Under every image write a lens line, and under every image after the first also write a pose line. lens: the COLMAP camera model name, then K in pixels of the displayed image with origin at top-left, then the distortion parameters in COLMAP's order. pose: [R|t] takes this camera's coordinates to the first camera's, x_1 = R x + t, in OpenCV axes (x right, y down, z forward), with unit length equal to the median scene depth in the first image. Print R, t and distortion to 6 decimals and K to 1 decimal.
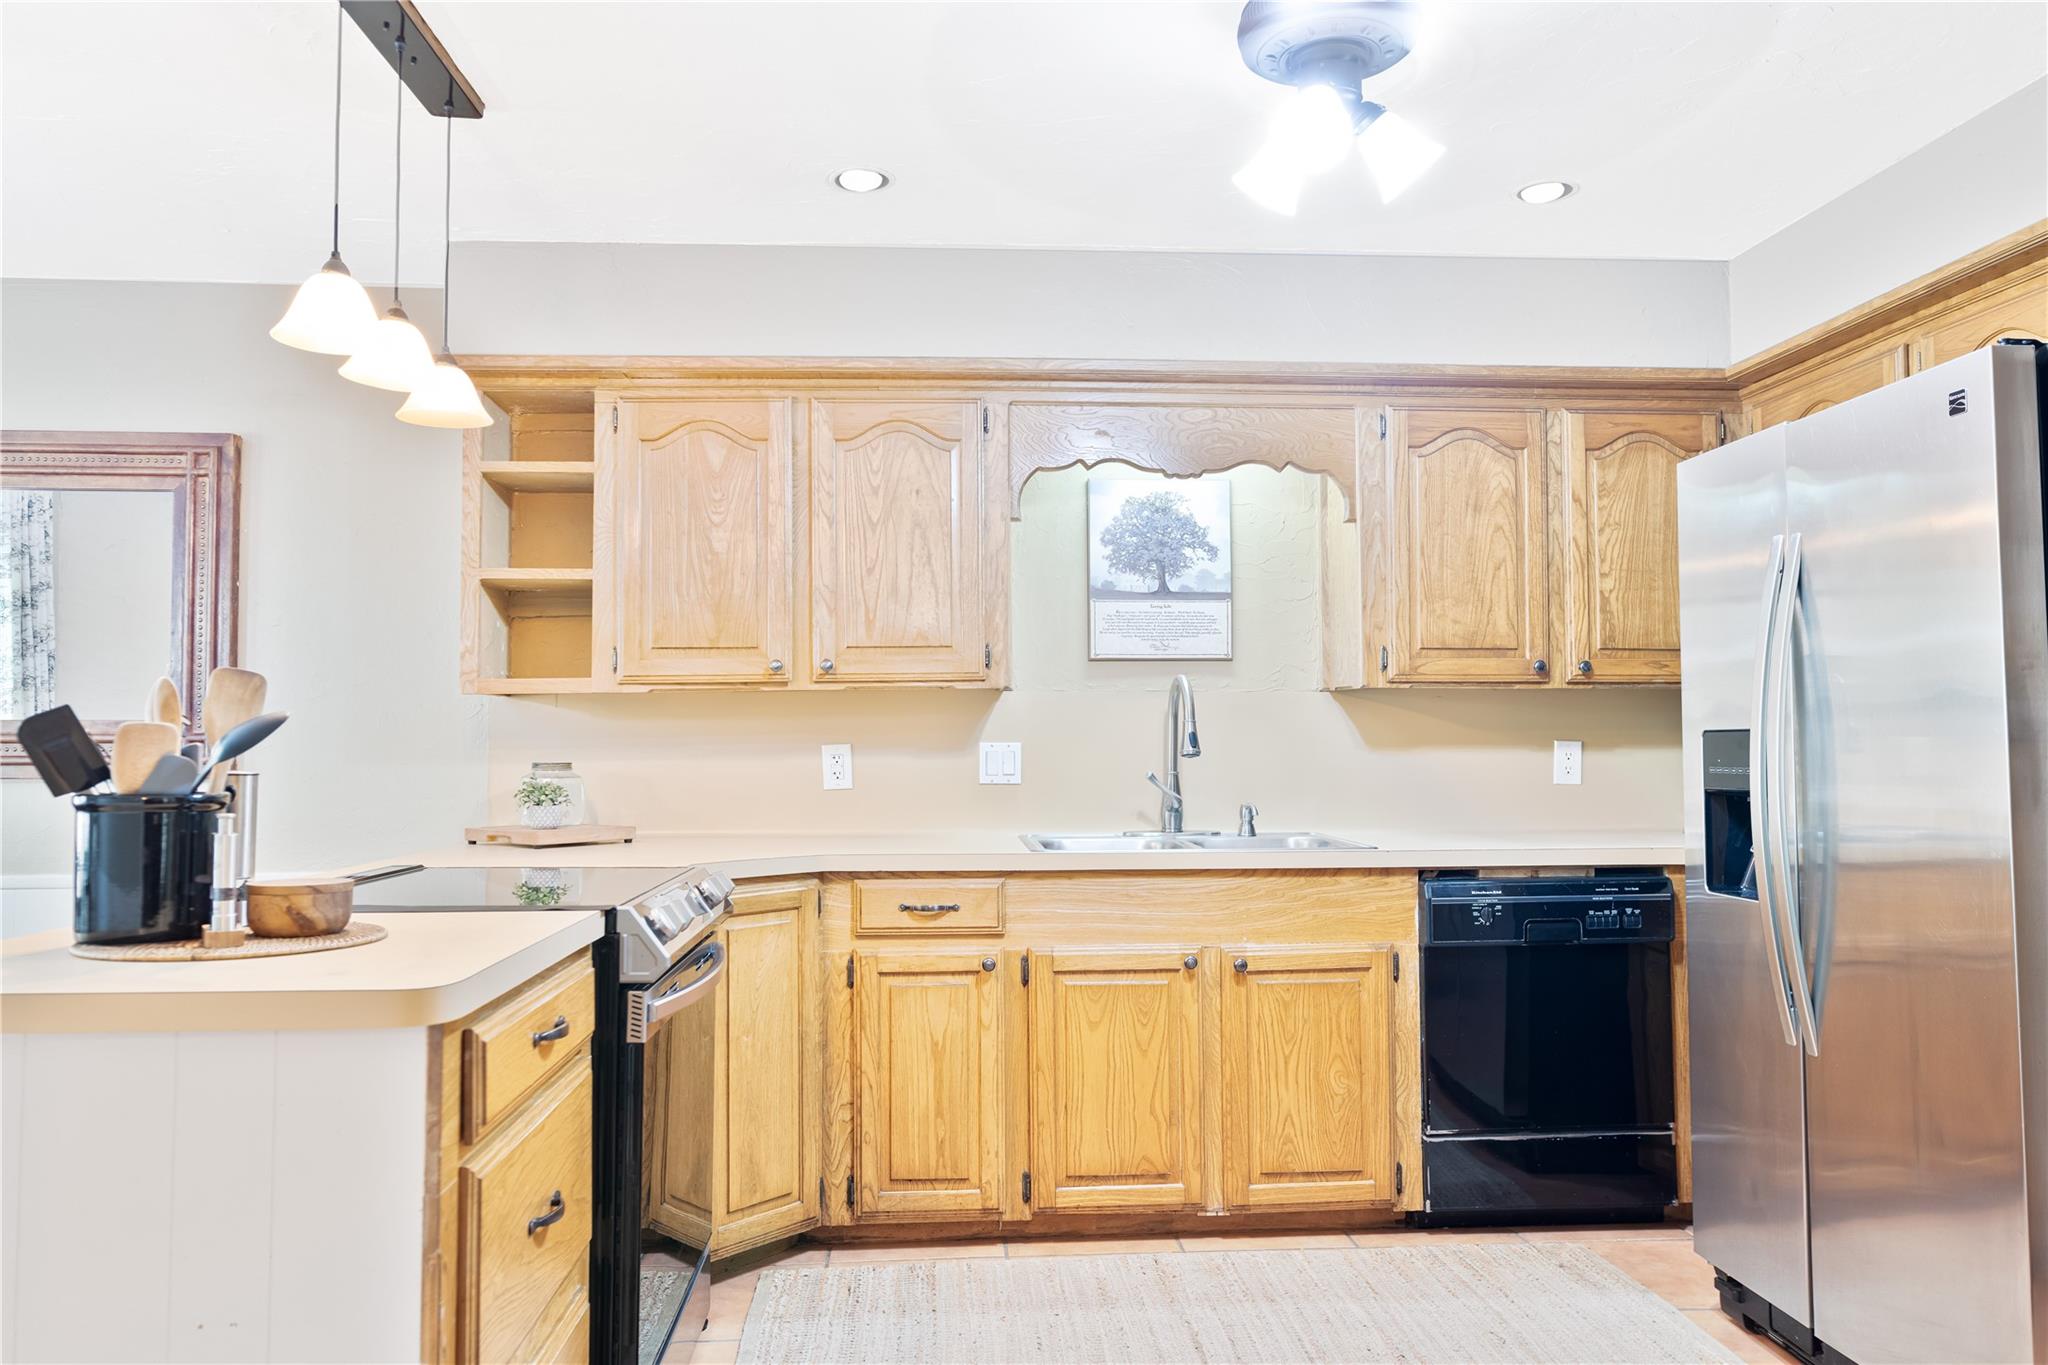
lens RADIAL K [[1455.6, 0, 1033.8], [0, 1455.6, 686.3], [0, 0, 1]] dist [0.013948, 0.006186]
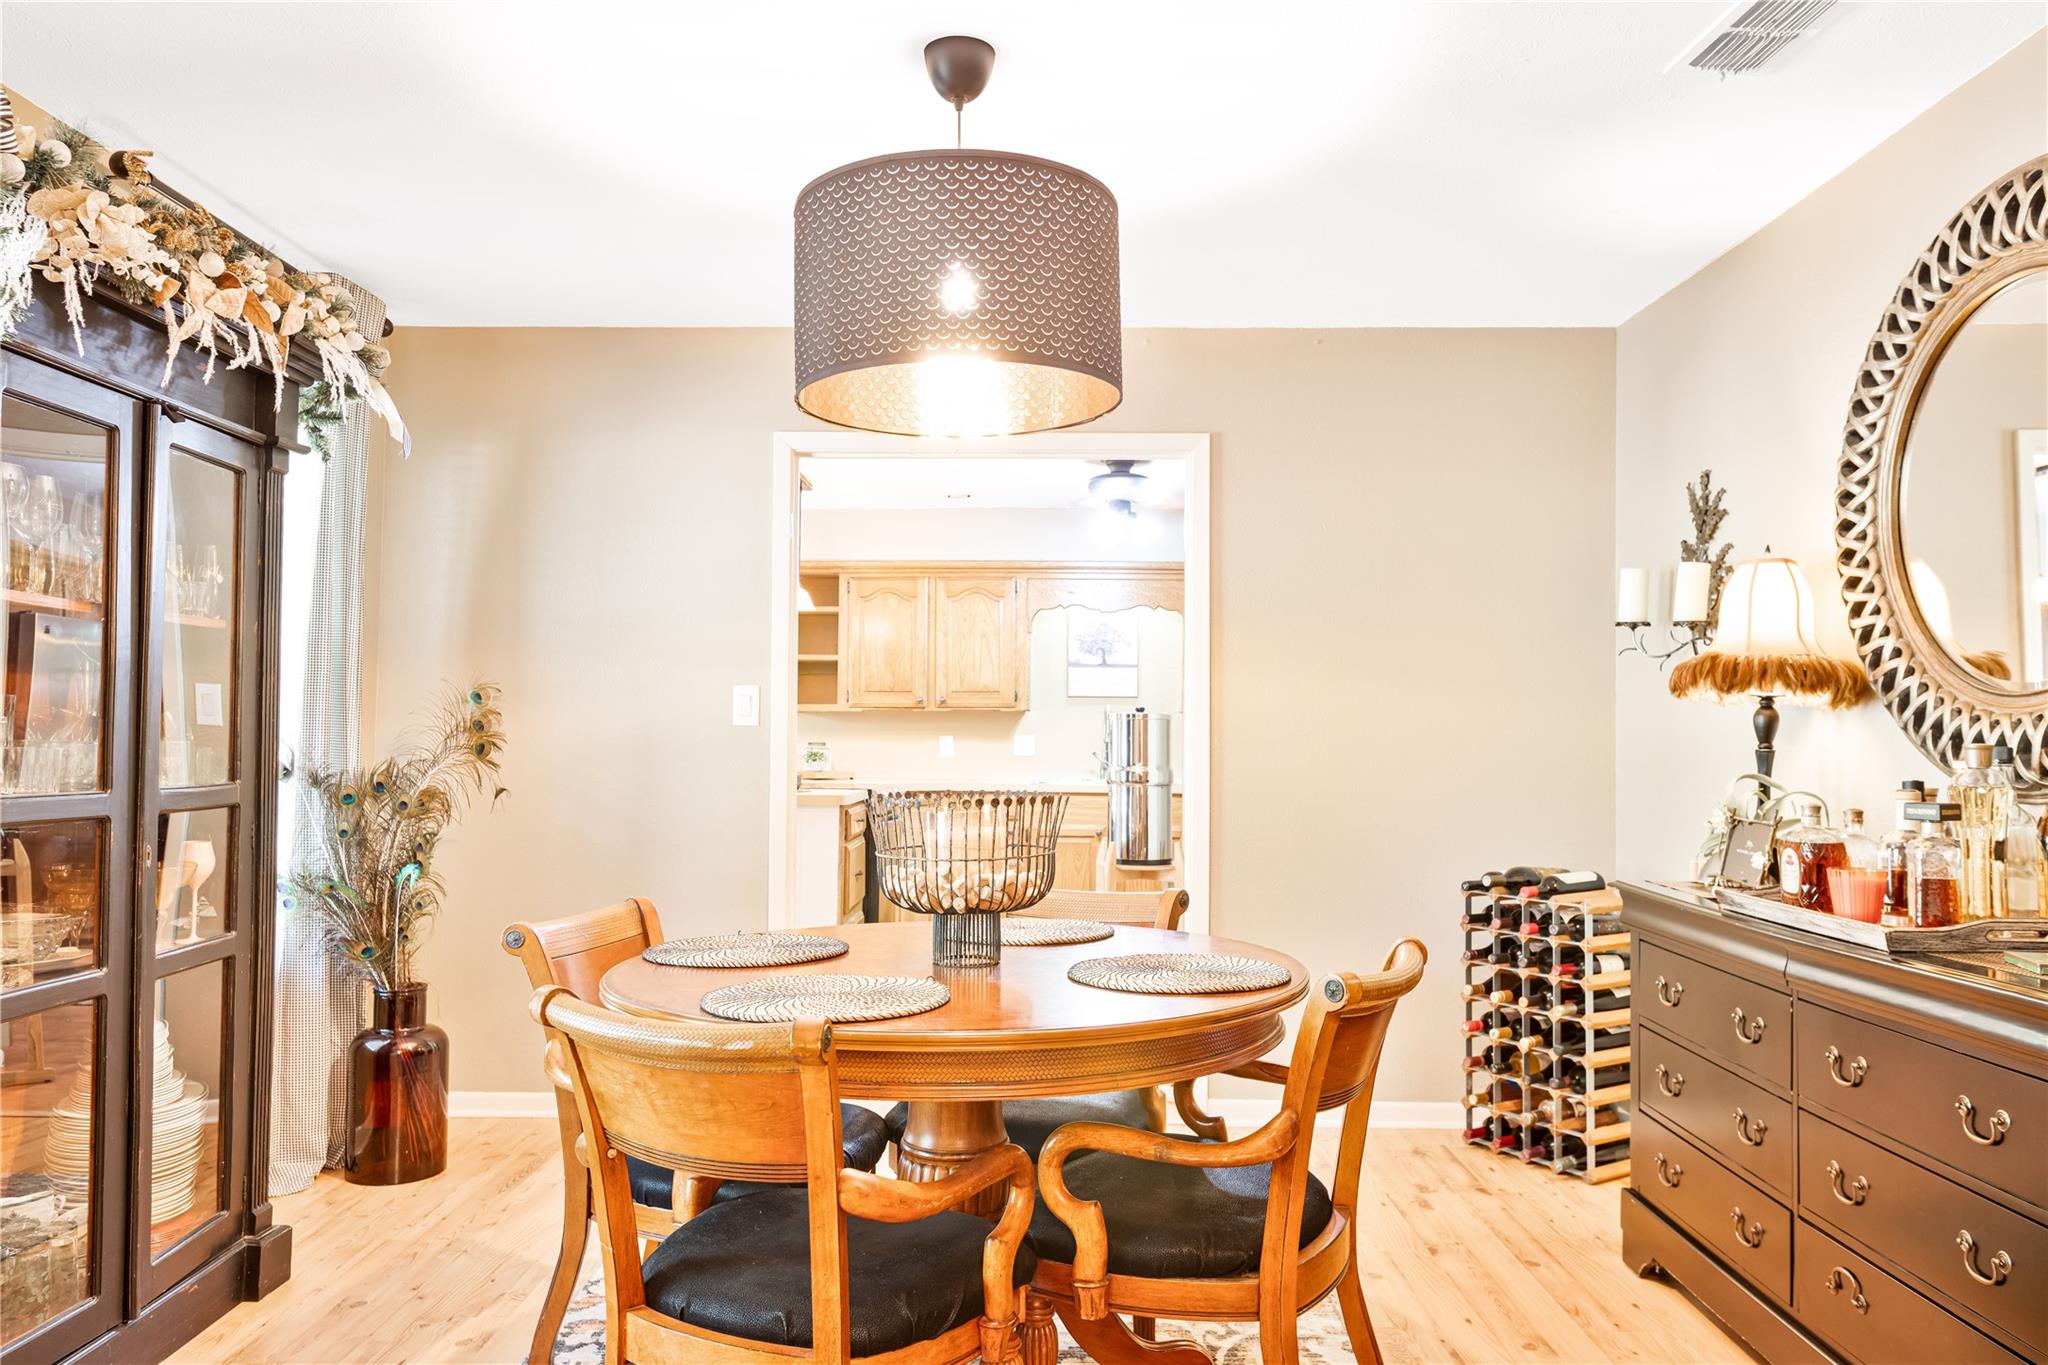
lens RADIAL K [[1455.6, 0, 1015.4], [0, 1455.6, 674.5], [0, 0, 1]] dist [0.013948, 0.006186]
pose [[0.995059, 0.011352, -0.098629, 0.182345], [-0.011242, 0.999935, 0.001676, -0.056994], [0.098642, -0.000559, 0.995123, -1.166523]]
